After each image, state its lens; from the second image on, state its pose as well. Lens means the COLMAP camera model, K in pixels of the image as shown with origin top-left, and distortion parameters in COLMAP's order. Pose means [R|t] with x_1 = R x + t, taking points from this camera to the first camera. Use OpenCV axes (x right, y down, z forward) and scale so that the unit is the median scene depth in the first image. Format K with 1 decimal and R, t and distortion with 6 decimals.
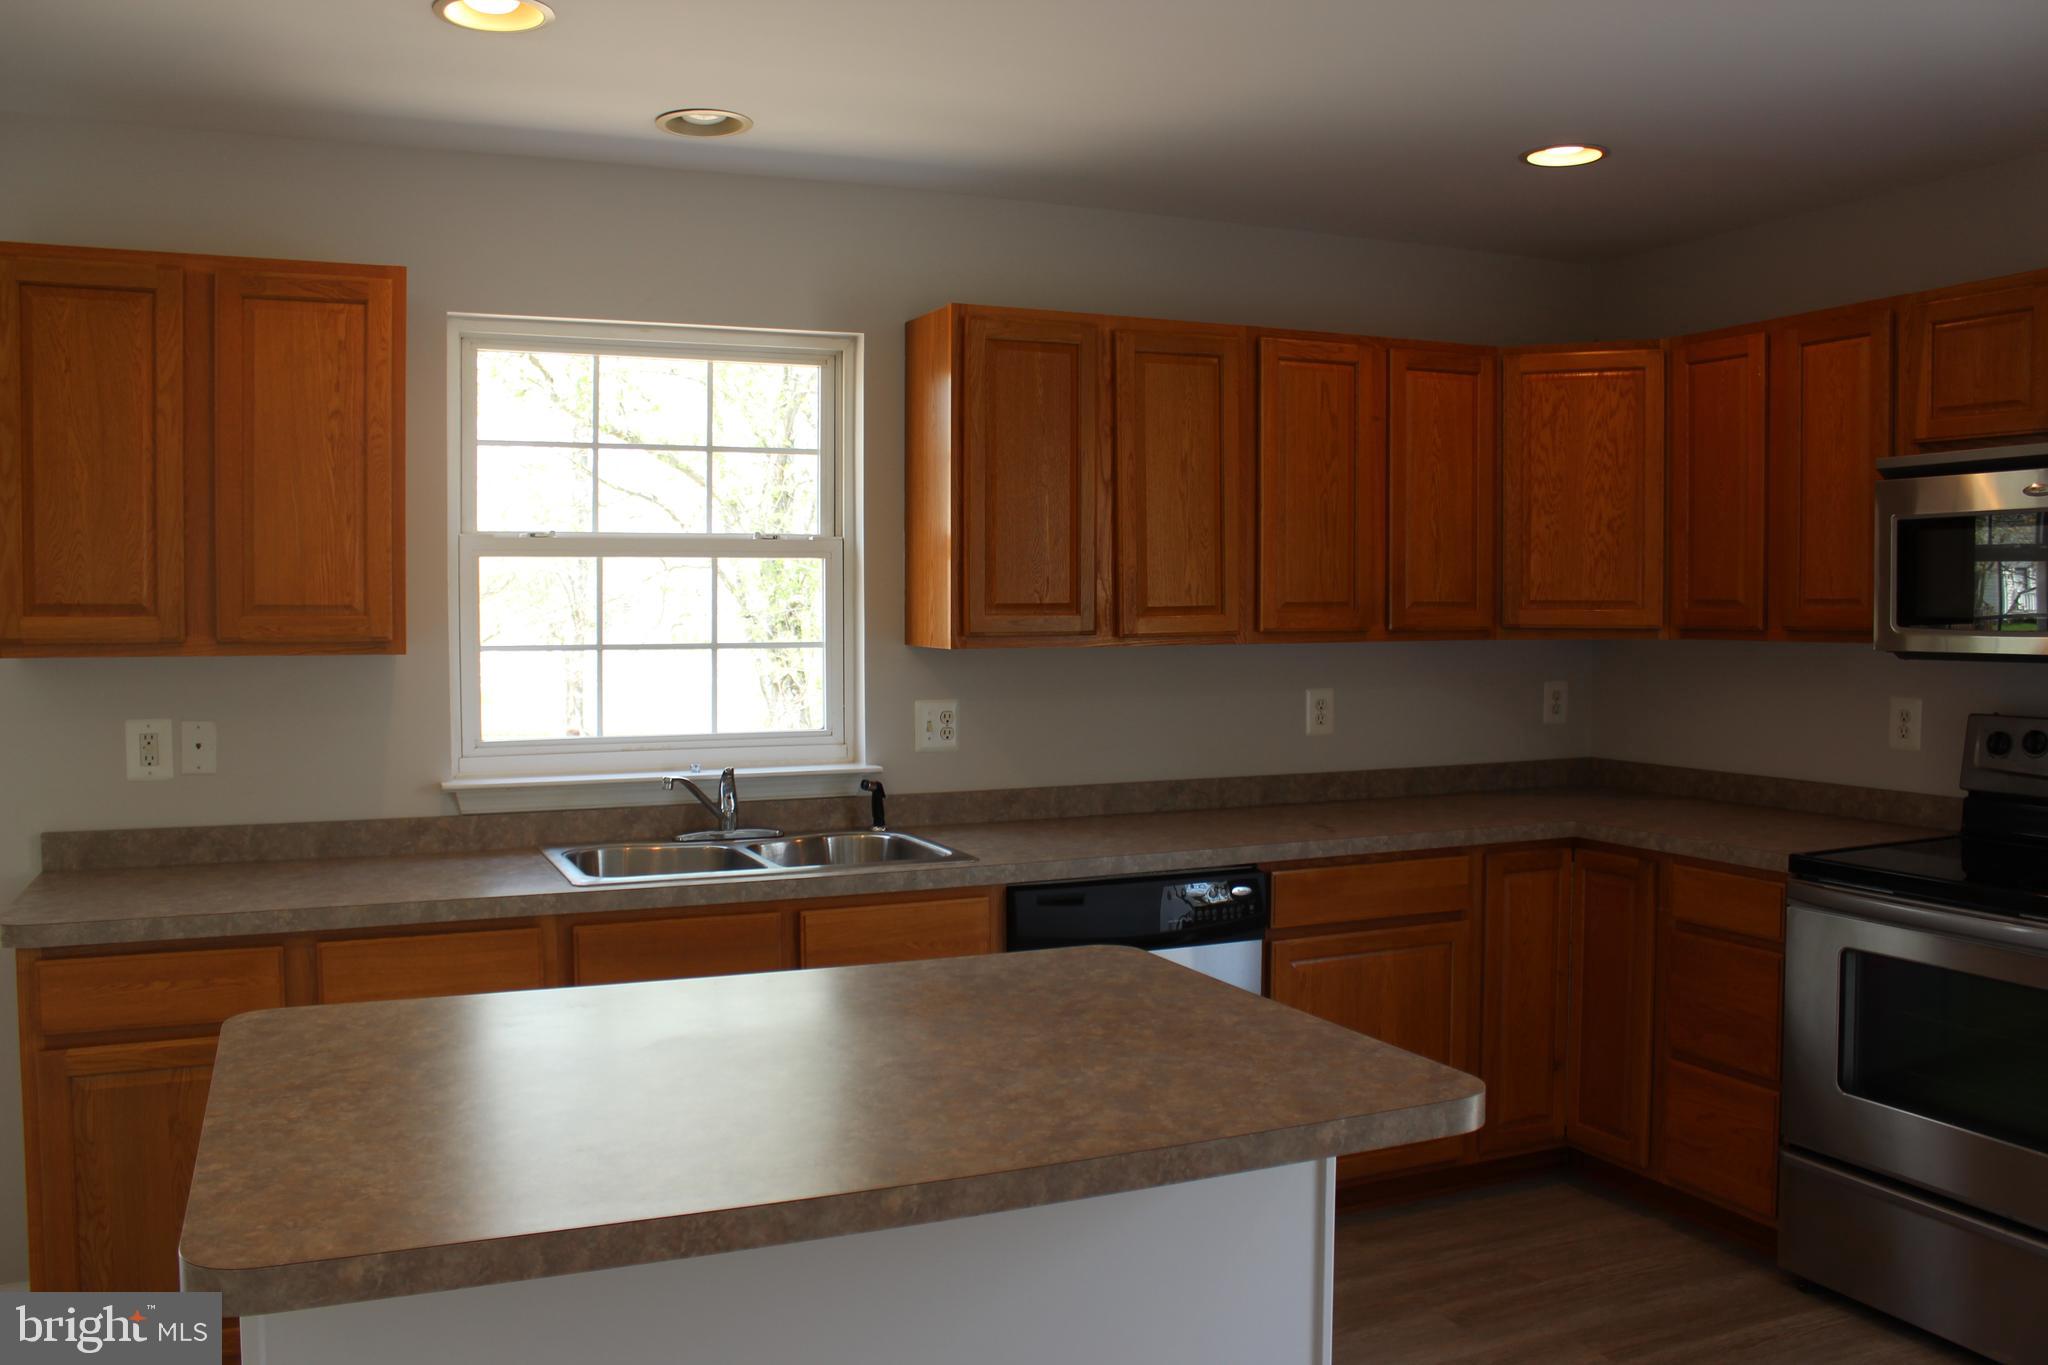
lens RADIAL K [[1738.7, 0, 1026.2], [0, 1738.7, 638.7], [0, 0, 1]] dist [-0.095819, -0.001020]
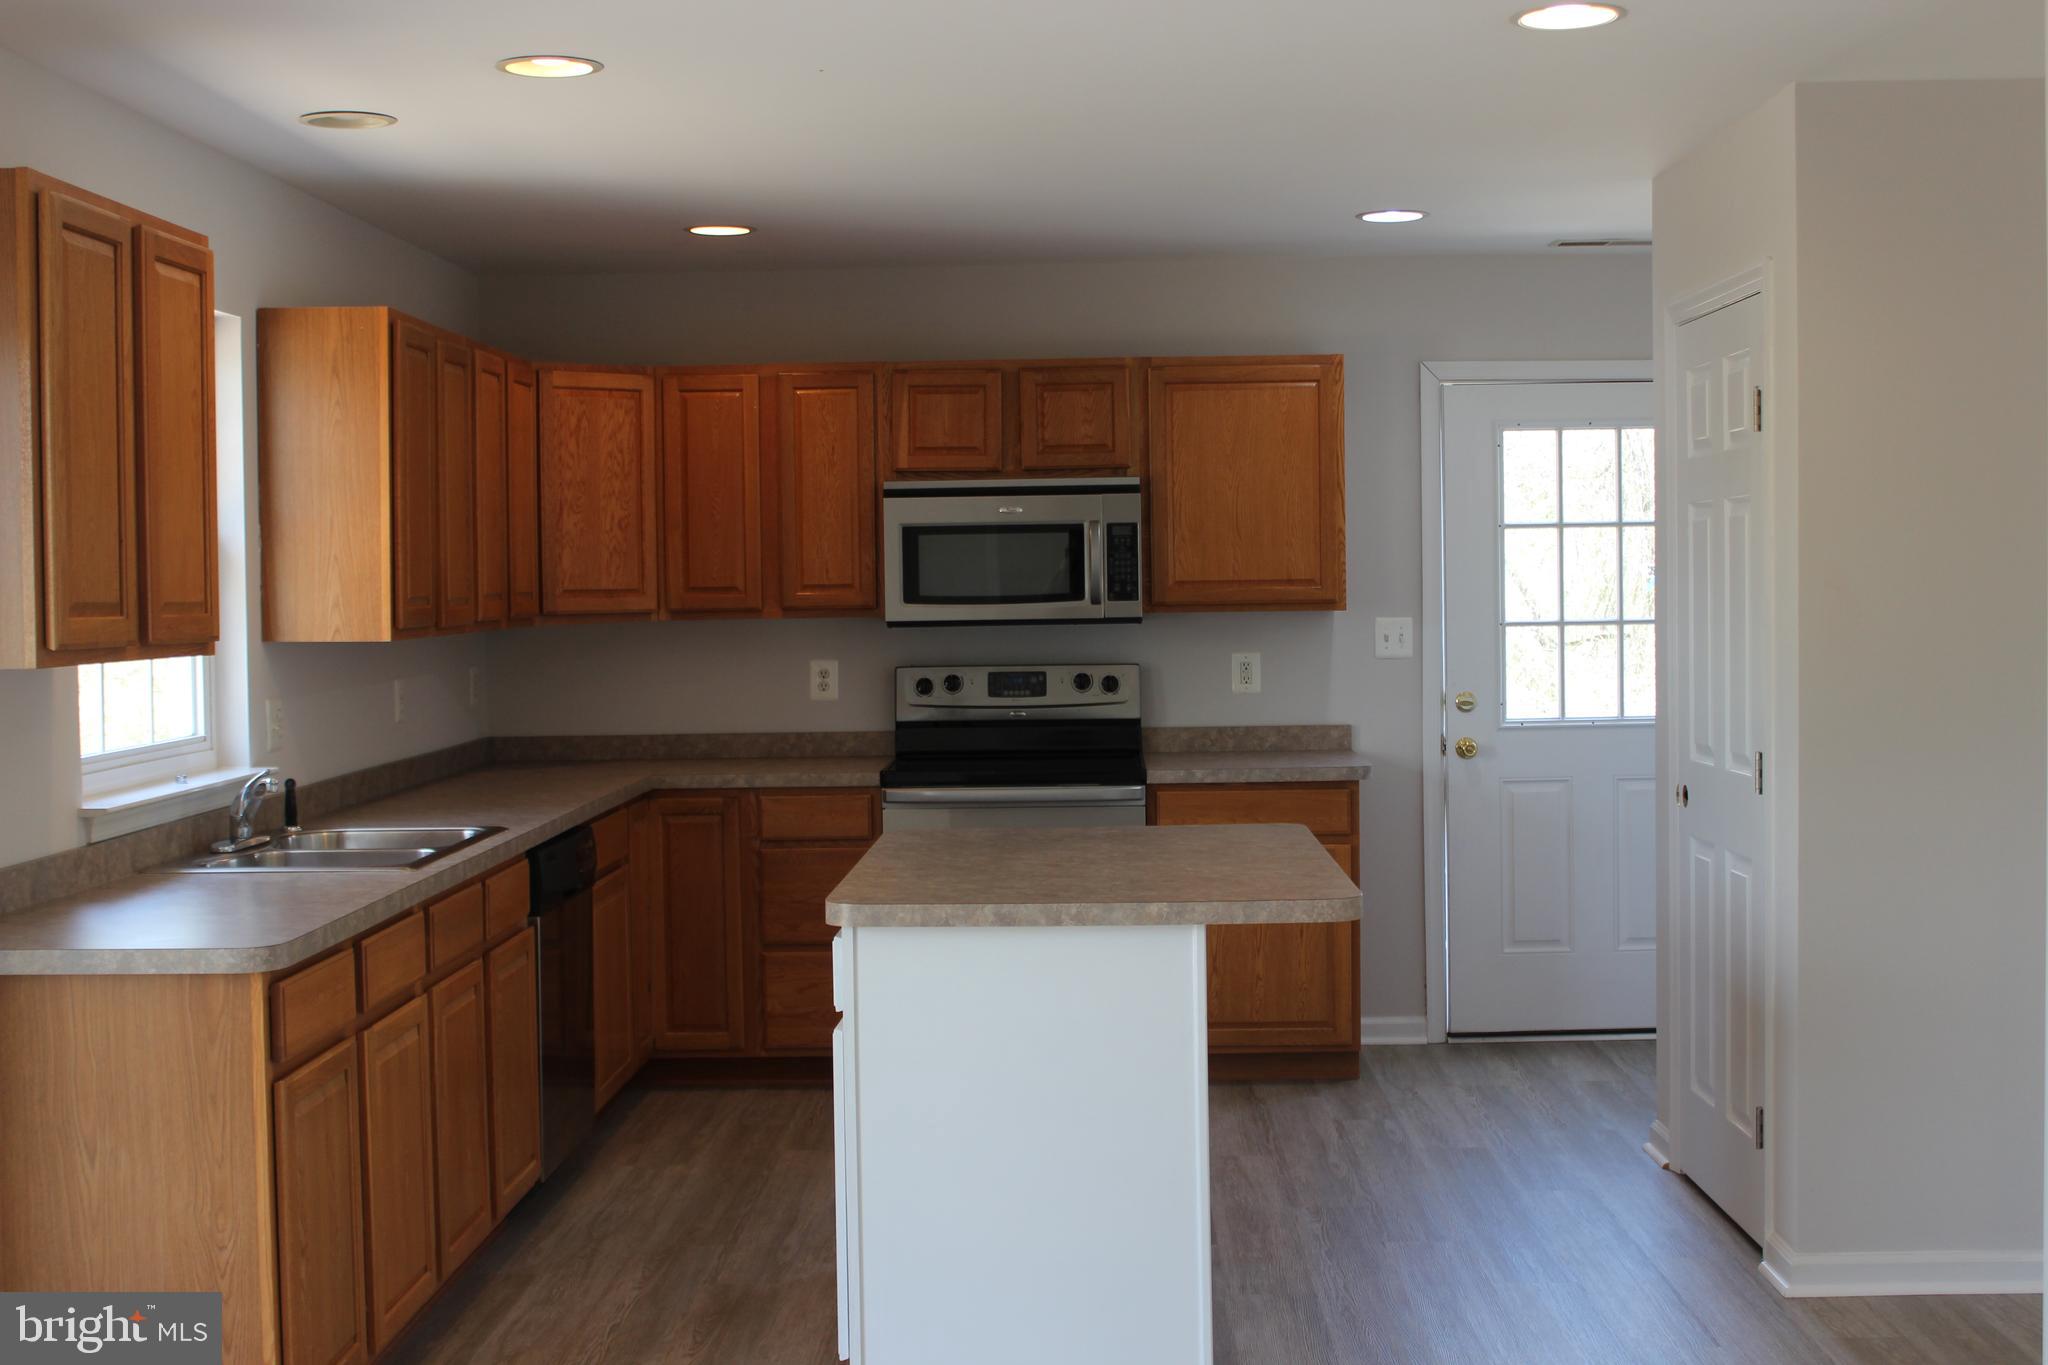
lens RADIAL K [[2628.4, 0, 1024.0], [0, 2628.4, 682.5], [0, 0, 1]] dist [-0.140437, -0.009300]
pose [[0.417391, -0.039846, 0.907853, -1.185640], [0.037138, 0.998952, 0.026769, 0.003741], [-0.907968, 0.022543, 0.418434, 0.015160]]
